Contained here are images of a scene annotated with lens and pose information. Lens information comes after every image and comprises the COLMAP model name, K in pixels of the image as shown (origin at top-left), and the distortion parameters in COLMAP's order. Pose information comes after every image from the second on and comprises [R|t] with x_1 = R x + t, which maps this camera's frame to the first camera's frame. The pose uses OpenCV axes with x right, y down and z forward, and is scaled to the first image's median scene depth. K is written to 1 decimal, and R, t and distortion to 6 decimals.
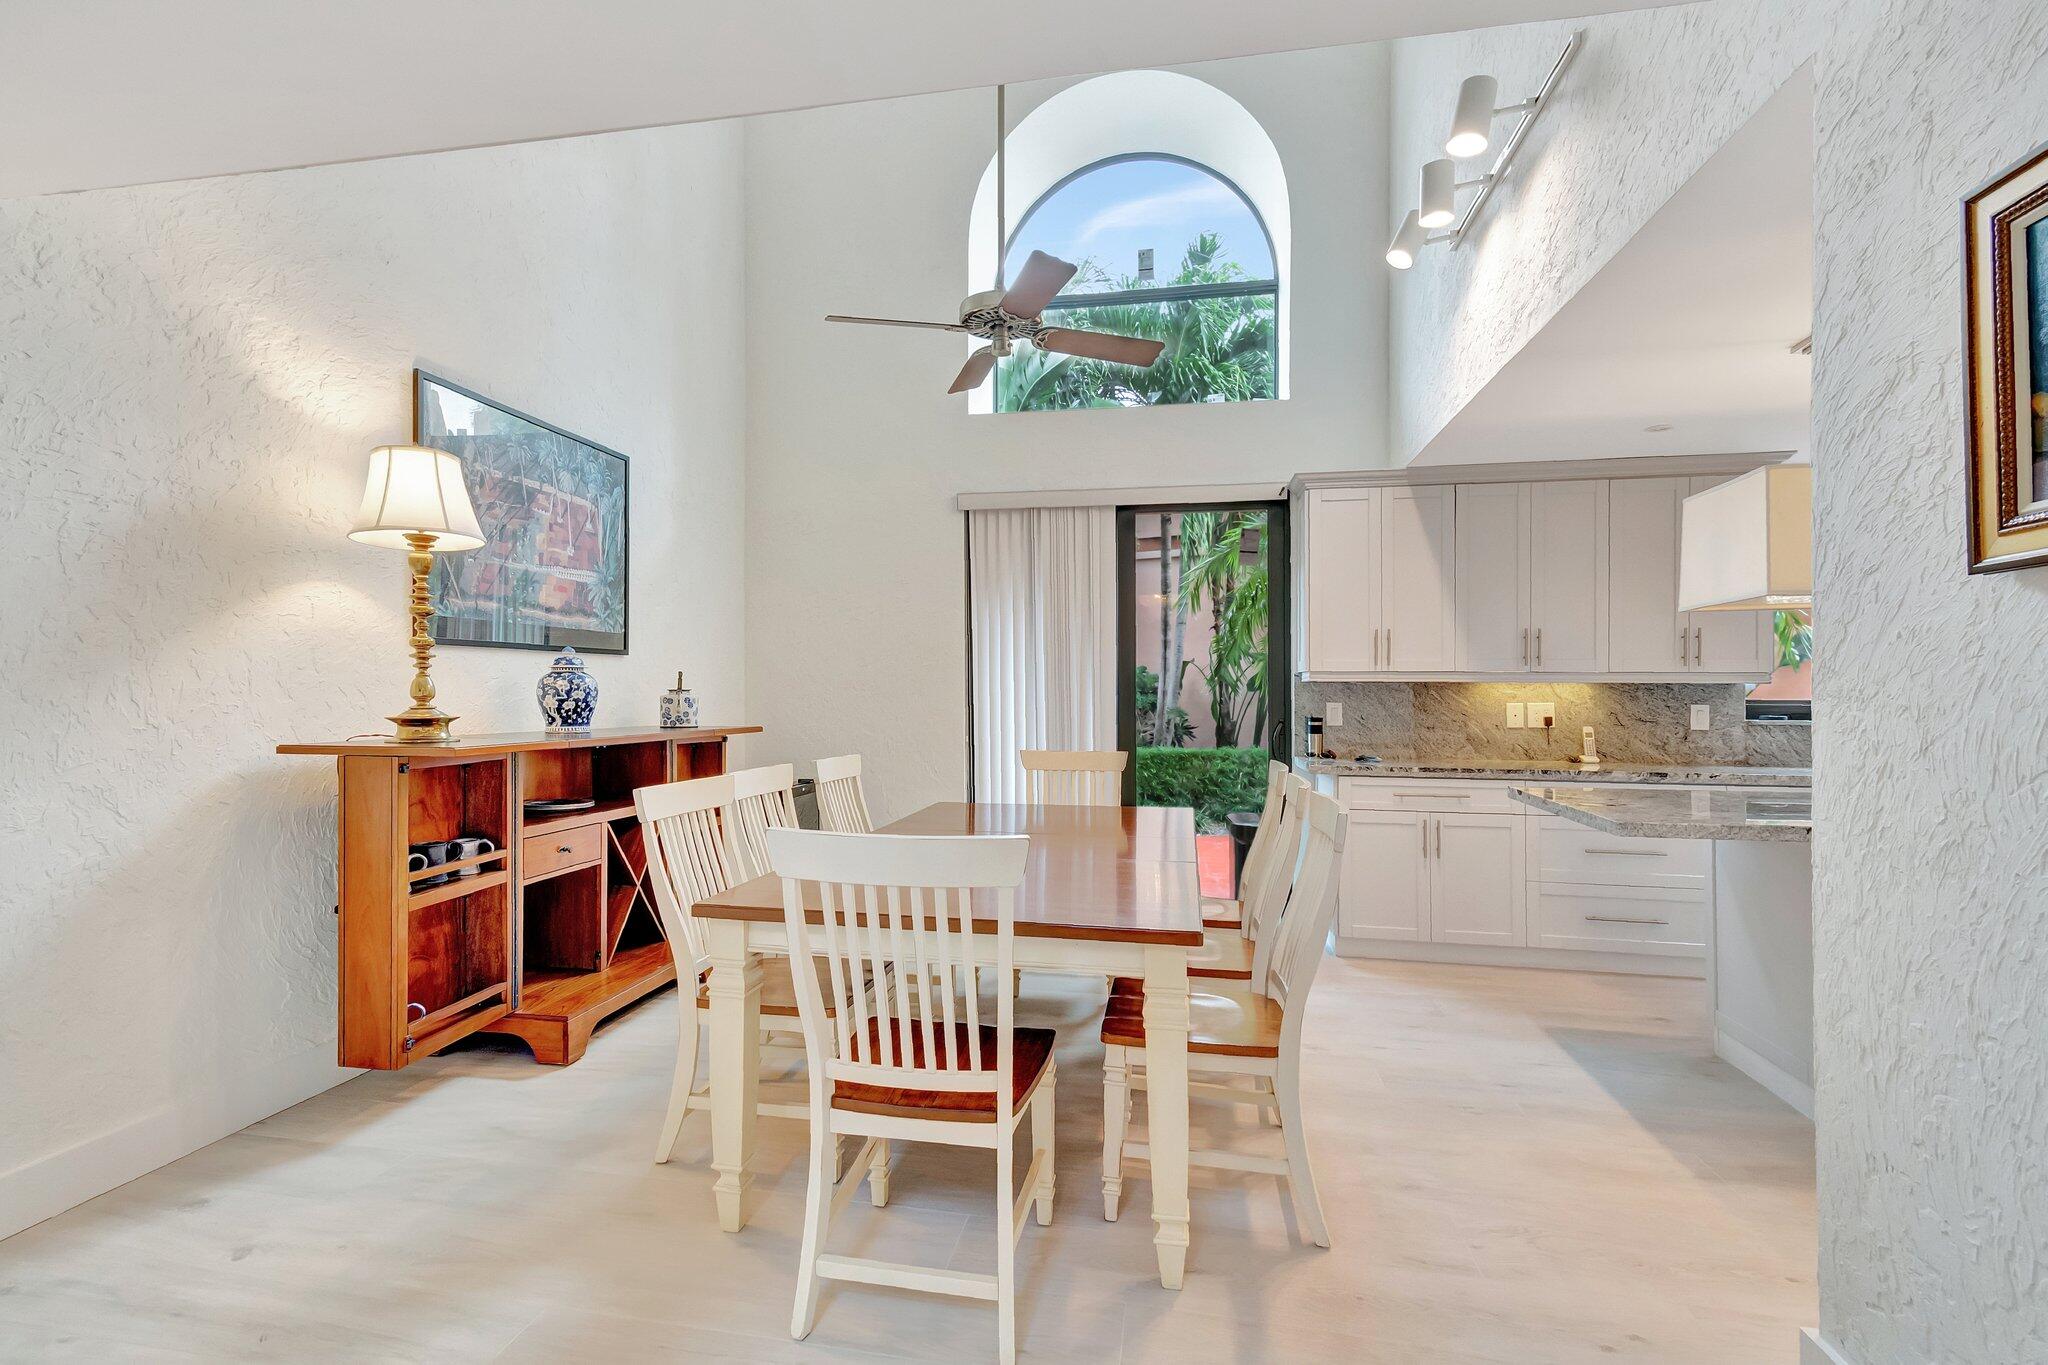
lens RADIAL K [[923.6, 0, 1013.3], [0, 923.6, 687.6], [0, 0, 1]] dist [0.001345, -0.001490]
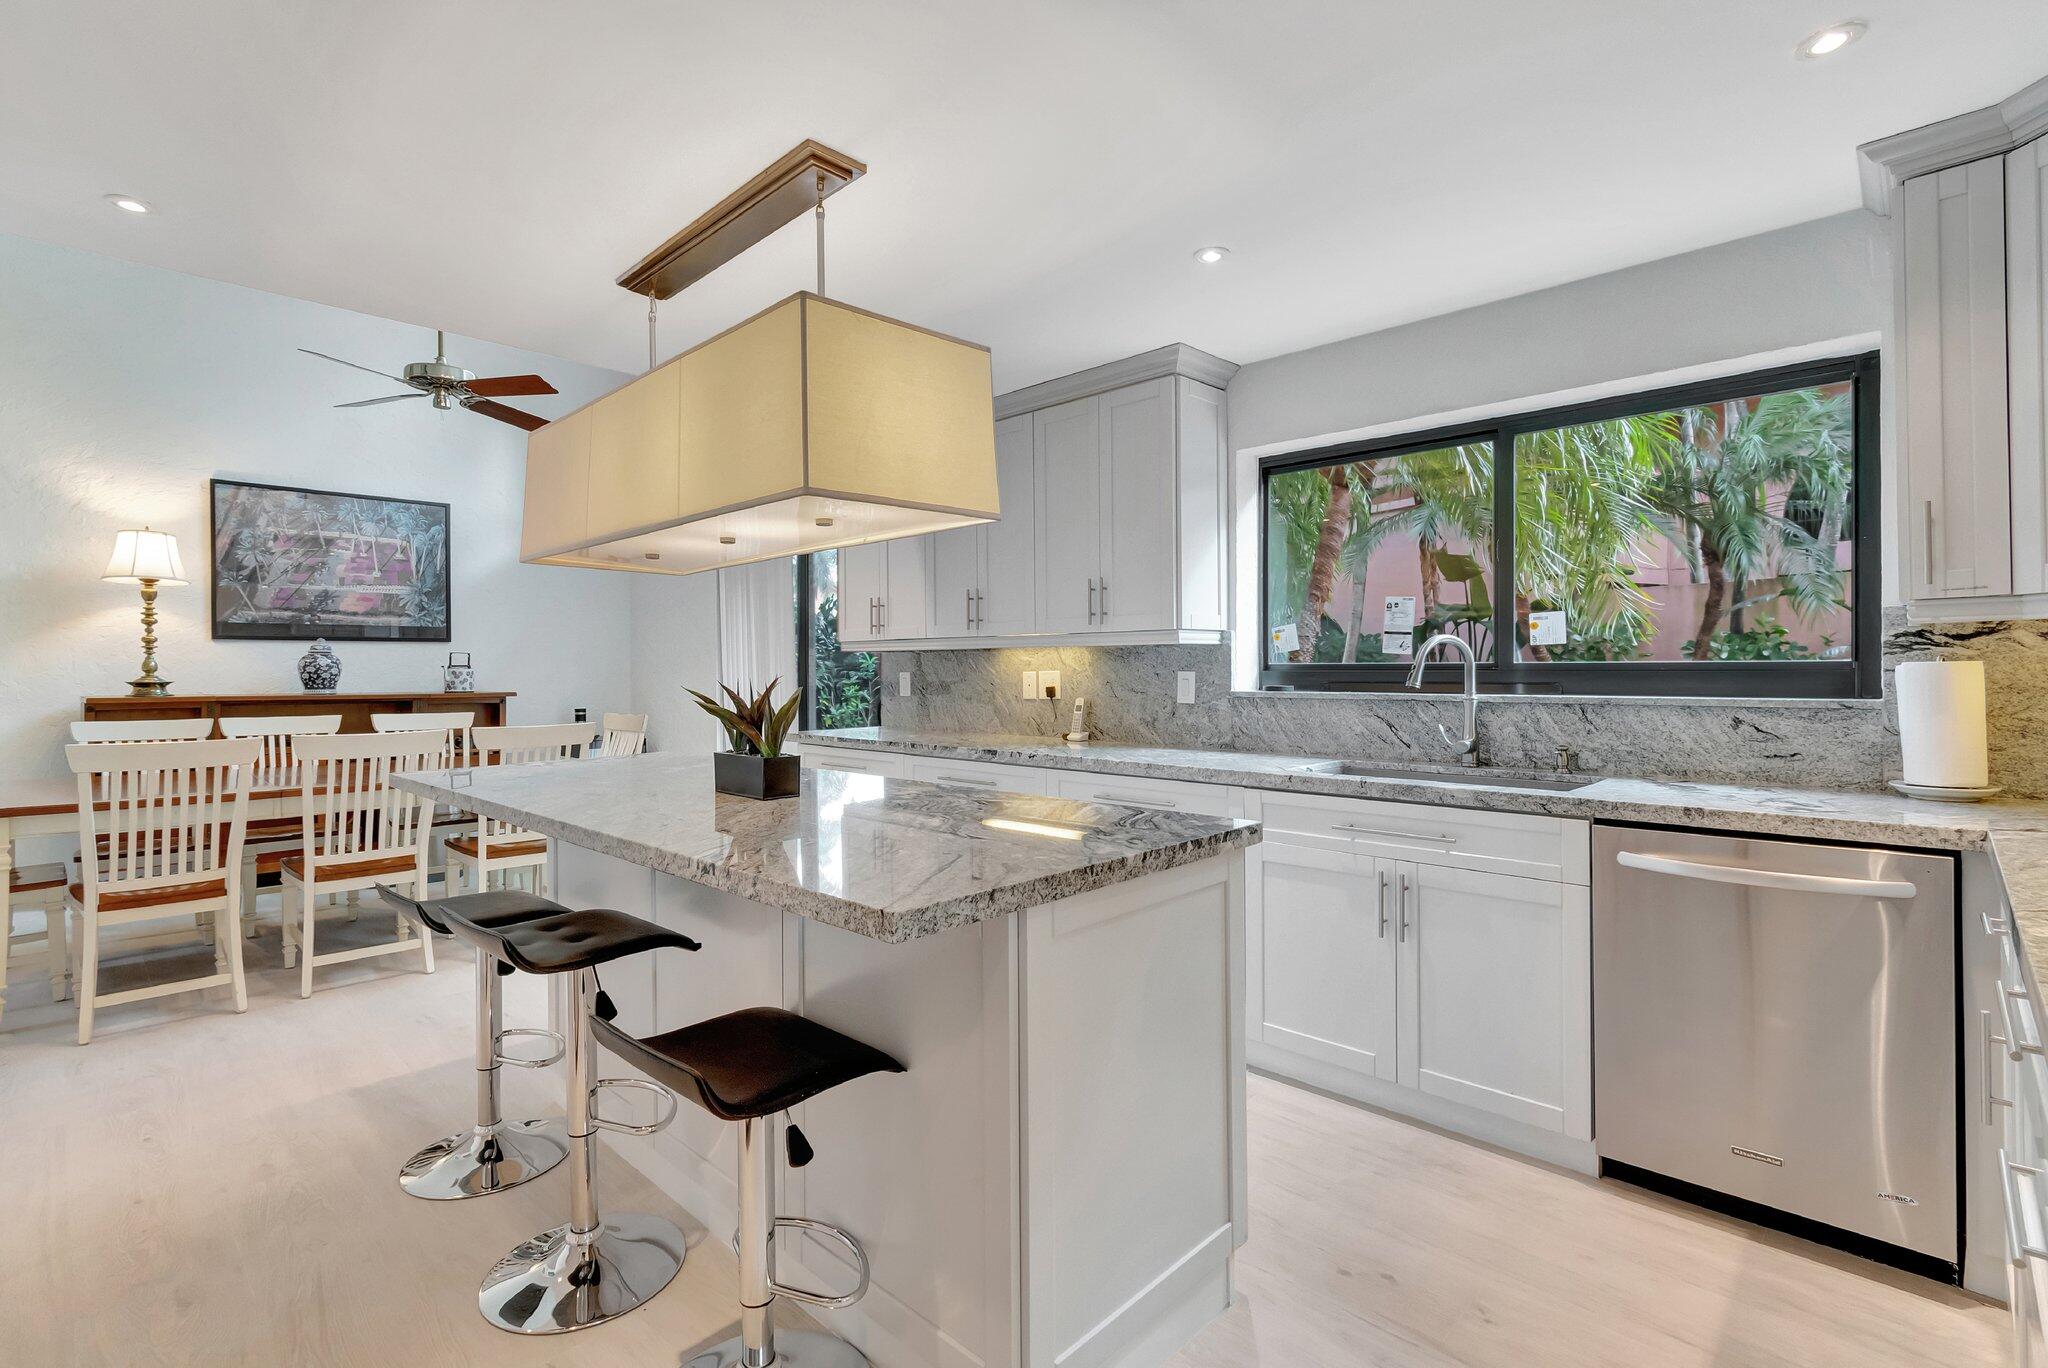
lens RADIAL K [[943.0, 0, 1023.7], [0, 943.0, 668.1], [0, 0, 1]] dist [-0.000748, -0.001808]
pose [[0.833814, -0.009281, -0.551968, 1.270818], [0.010332, 0.999946, -0.001206, 0.018340], [0.551949, -0.004698, 0.833864, 0.309477]]
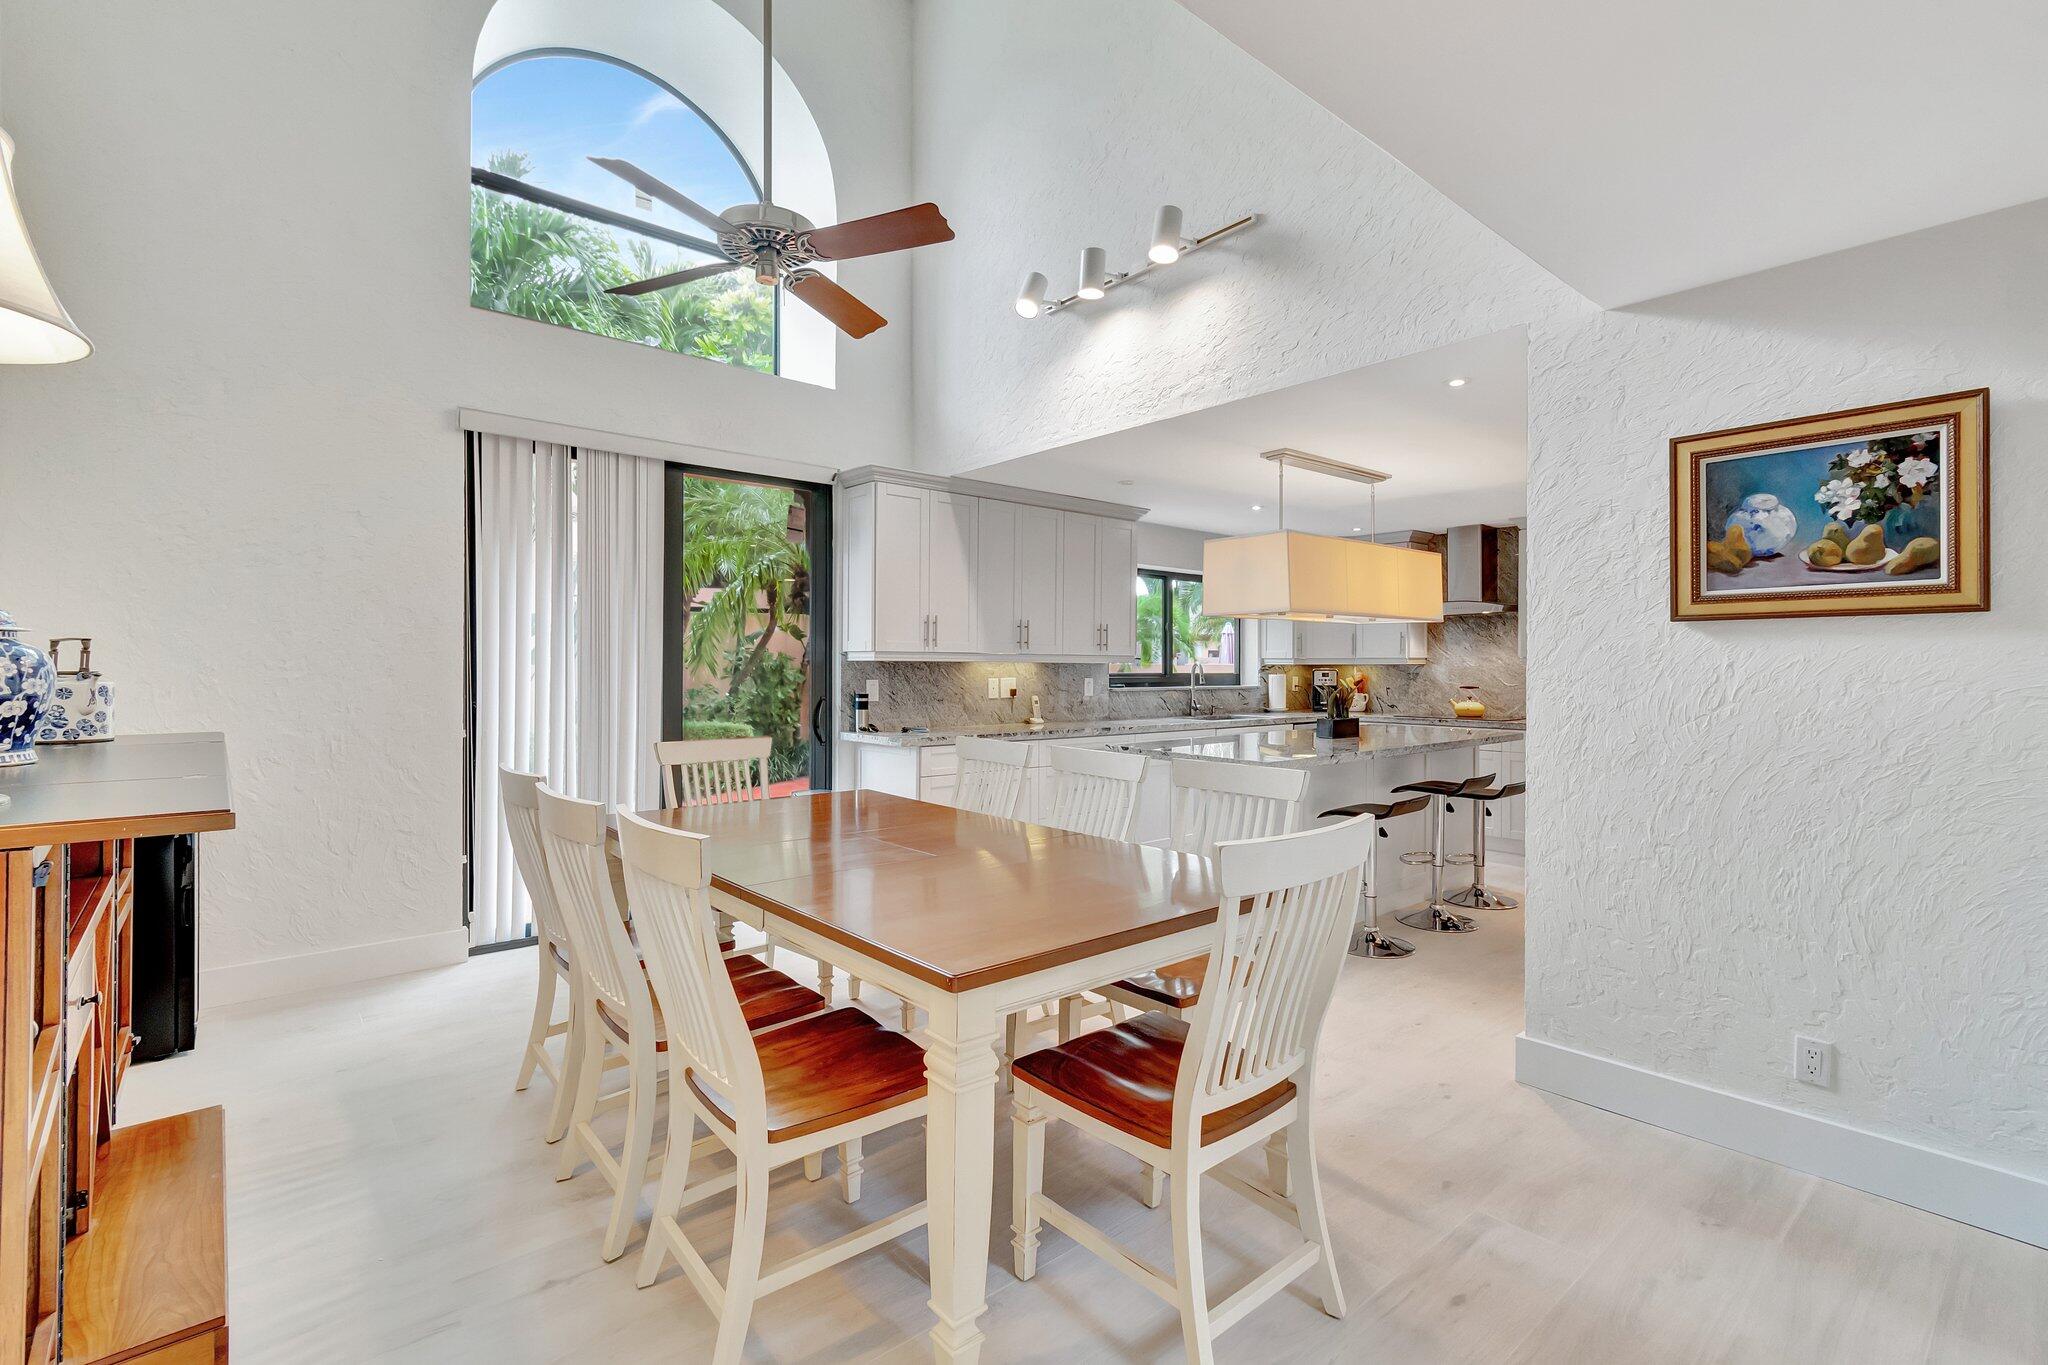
lens RADIAL K [[923.6, 0, 981.6], [0, 923.6, 641.4], [0, 0, 1]] dist [0.001345, -0.001490]
pose [[0.647307, 0.018057, 0.762015, -0.494791], [-0.004080, 0.999787, -0.020226, -0.008797], [-0.762218, 0.009984, 0.647243, 0.267905]]
